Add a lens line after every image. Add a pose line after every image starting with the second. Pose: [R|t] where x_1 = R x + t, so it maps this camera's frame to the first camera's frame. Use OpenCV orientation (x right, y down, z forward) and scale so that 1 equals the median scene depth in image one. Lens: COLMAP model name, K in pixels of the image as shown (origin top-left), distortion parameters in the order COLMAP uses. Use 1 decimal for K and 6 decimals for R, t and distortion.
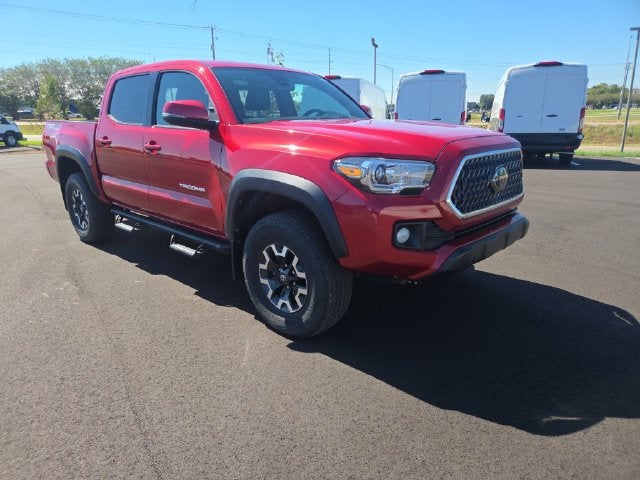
lens RADIAL K [[430.3, 0, 314.2], [0, 430.3, 244.0], [0, 0, 1]] dist [0.065968, -0.055624]
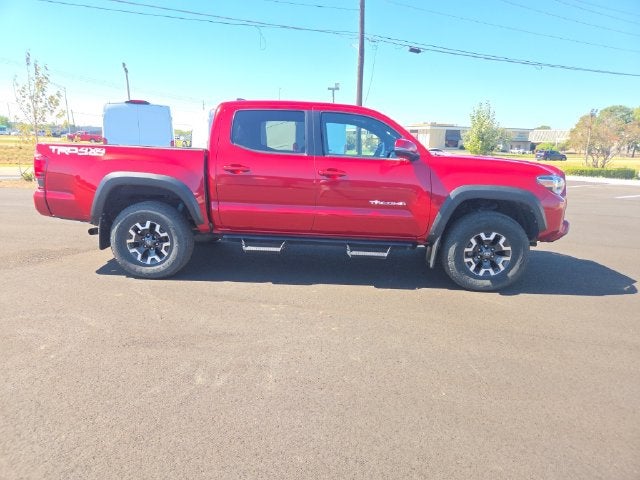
lens RADIAL K [[430.3, 0, 311.5], [0, 430.3, 243.3], [0, 0, 1]] dist [0.065968, -0.055624]
pose [[0.764057, -0.108420, 0.635973, -1.486935], [0.147349, 0.989049, -0.008413, -0.037829], [-0.628096, 0.100138, 0.771666, 0.182139]]
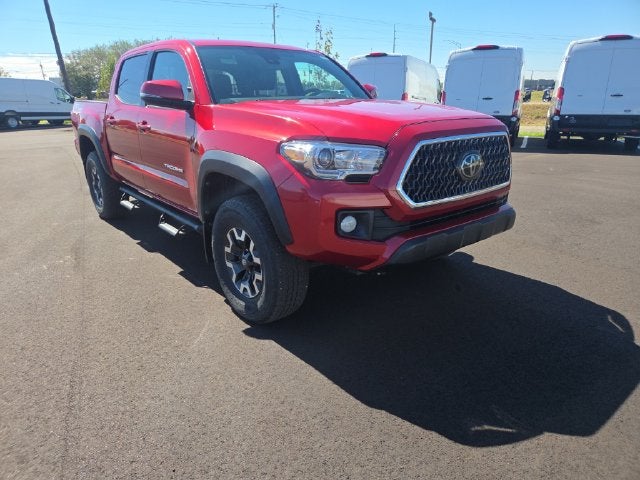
lens RADIAL K [[430.3, 0, 319.3], [0, 430.3, 242.8], [0, 0, 1]] dist [0.065968, -0.055624]
pose [[0.992053, 0.040445, -0.119143, 0.207902], [-0.035603, 0.998462, 0.042495, -0.013816], [0.120679, -0.037916, 0.991967, 0.039820]]
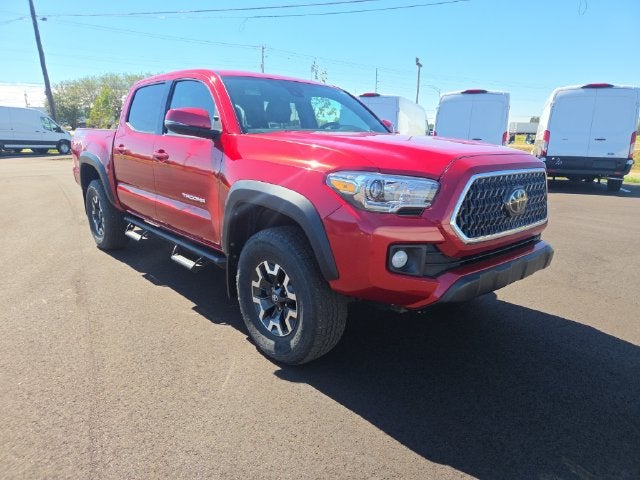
lens RADIAL K [[430.3, 0, 323.0], [0, 430.3, 242.6], [0, 0, 1]] dist [0.065968, -0.055624]
pose [[0.996287, 0.046847, -0.072235, 0.089469], [-0.049720, 0.998021, -0.038500, -0.009534], [0.070288, 0.041949, 0.996644, 0.074680]]
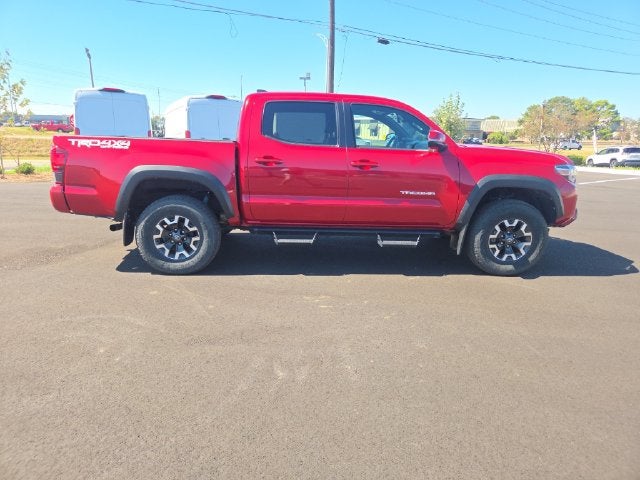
lens RADIAL K [[430.3, 0, 318.9], [0, 430.3, 232.9], [0, 0, 1]] dist [0.065968, -0.055624]
pose [[0.691380, -0.127909, 0.711079, -1.675178], [0.172114, 0.985028, 0.009841, -0.085362], [-0.701692, 0.115583, 0.703043, 0.334797]]
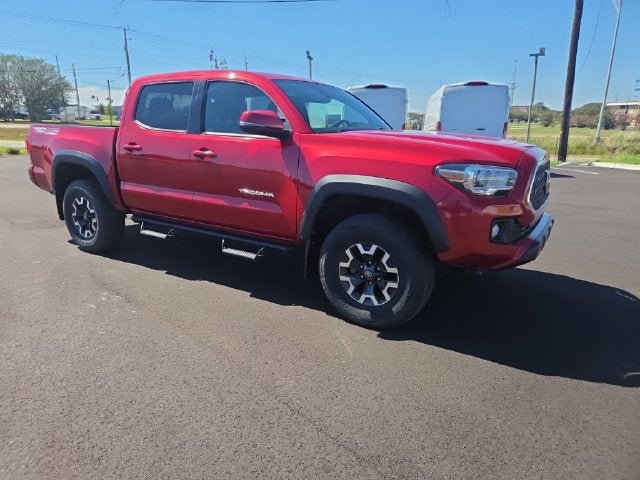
lens RADIAL K [[430.3, 0, 316.4], [0, 430.3, 239.3], [0, 0, 1]] dist [0.065968, -0.055624]
pose [[0.981631, -0.026763, 0.188905, -0.388814], [0.031971, 0.999187, -0.024578, 0.012946], [-0.188093, 0.030166, 0.981688, -0.041955]]
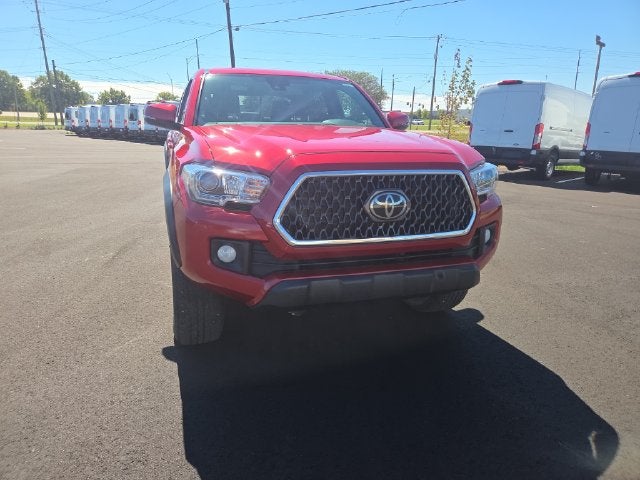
lens RADIAL K [[430.3, 0, 317.1], [0, 430.3, 234.9], [0, 0, 1]] dist [0.065968, -0.055624]
pose [[0.884048, 0.143272, -0.444896, 0.620069], [-0.158859, 0.987299, 0.002276, -0.073518], [0.439572, 0.068664, 0.895579, 0.228125]]
